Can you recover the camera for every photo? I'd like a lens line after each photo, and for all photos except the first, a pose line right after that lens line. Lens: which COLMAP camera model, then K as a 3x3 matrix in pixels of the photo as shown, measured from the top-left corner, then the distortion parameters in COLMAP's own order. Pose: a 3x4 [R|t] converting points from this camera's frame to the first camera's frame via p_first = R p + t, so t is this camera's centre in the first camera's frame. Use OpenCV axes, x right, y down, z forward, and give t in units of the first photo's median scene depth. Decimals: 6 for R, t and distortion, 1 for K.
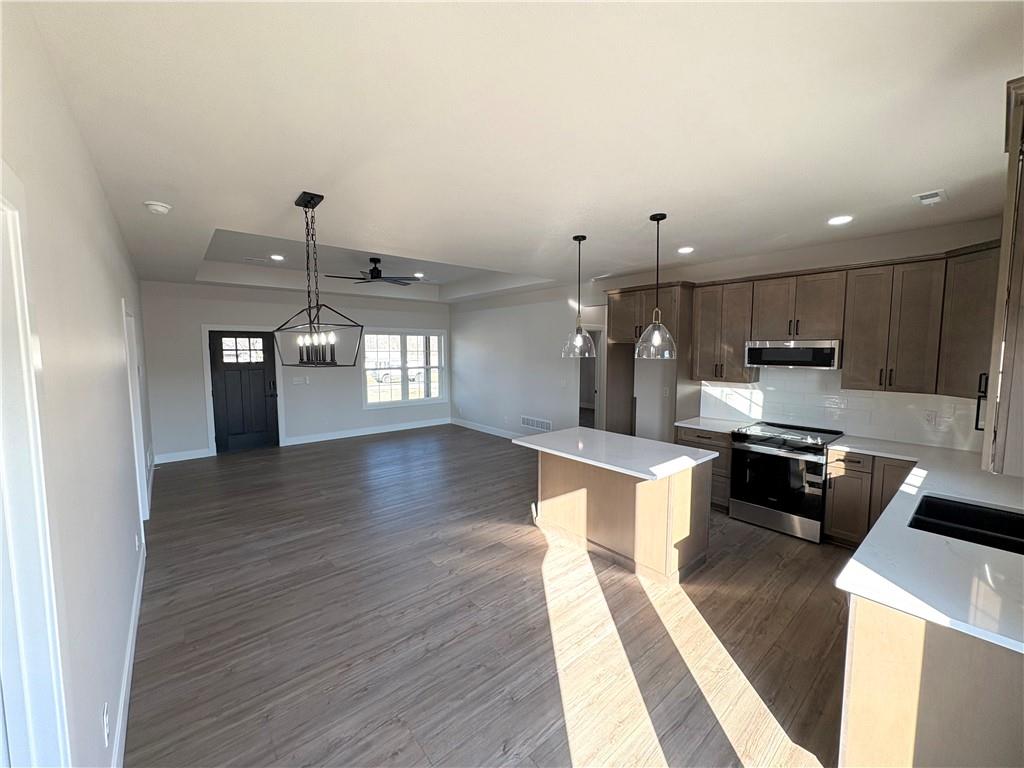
lens RADIAL K [[407.6, 0, 518.9], [0, 407.6, 380.6], [0, 0, 1]] dist [0.000419, -0.000092]
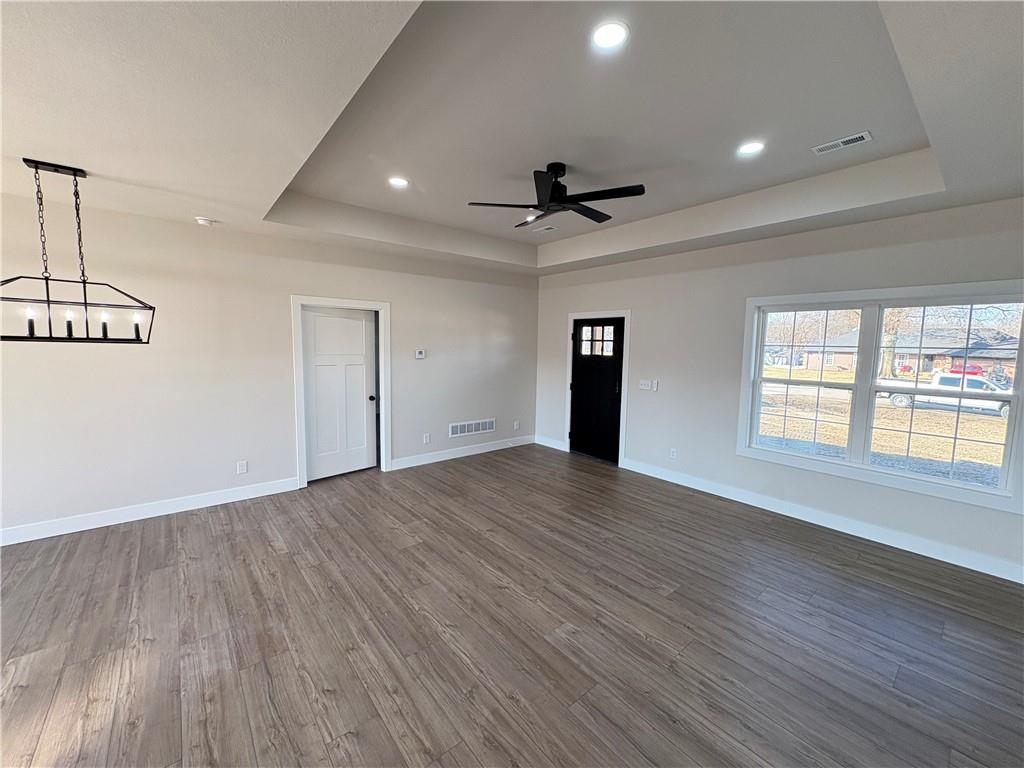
lens RADIAL K [[407.6, 0, 512.2], [0, 407.6, 383.7], [0, 0, 1]] dist [0.000419, -0.000092]
pose [[-0.024595, 0.098907, -0.994793, 0.309059], [-0.096749, 0.990187, 0.100842, -0.093823], [0.995005, 0.098725, -0.014785, 1.445851]]
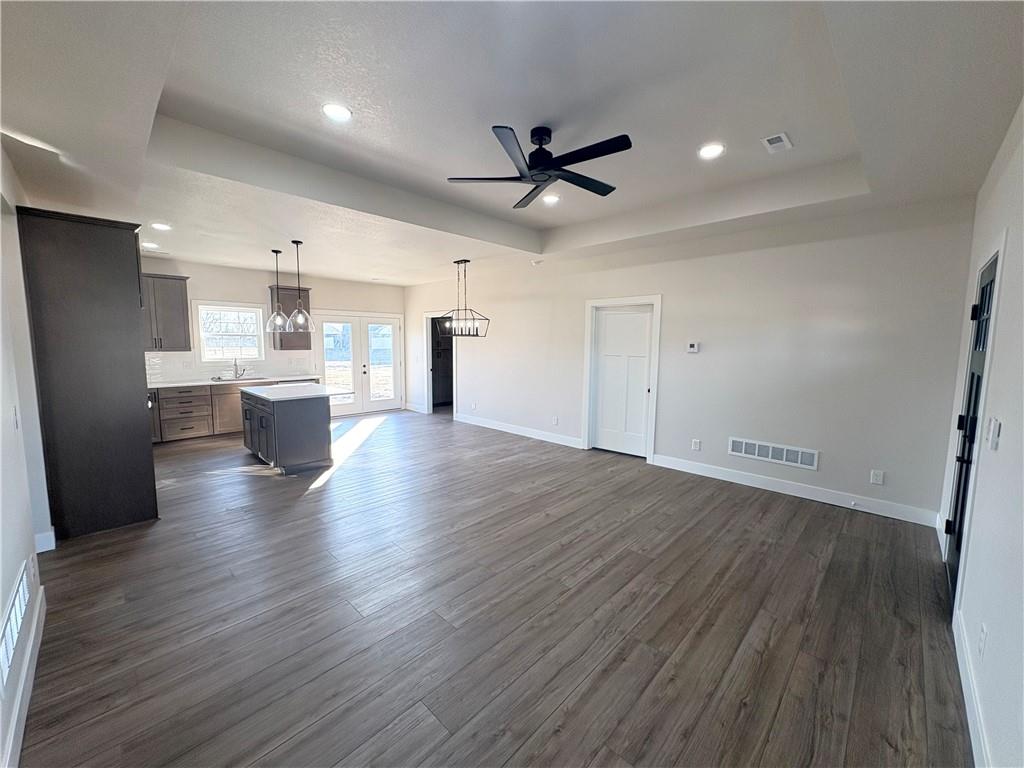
lens RADIAL K [[407.6, 0, 513.0], [0, 407.6, 382.1], [0, 0, 1]] dist [0.000419, -0.000092]
pose [[-0.996266, 0.003253, -0.086275, -0.408471], [-0.012434, 0.983467, 0.180658, -0.135104], [0.085436, 0.181056, -0.979755, 2.263134]]
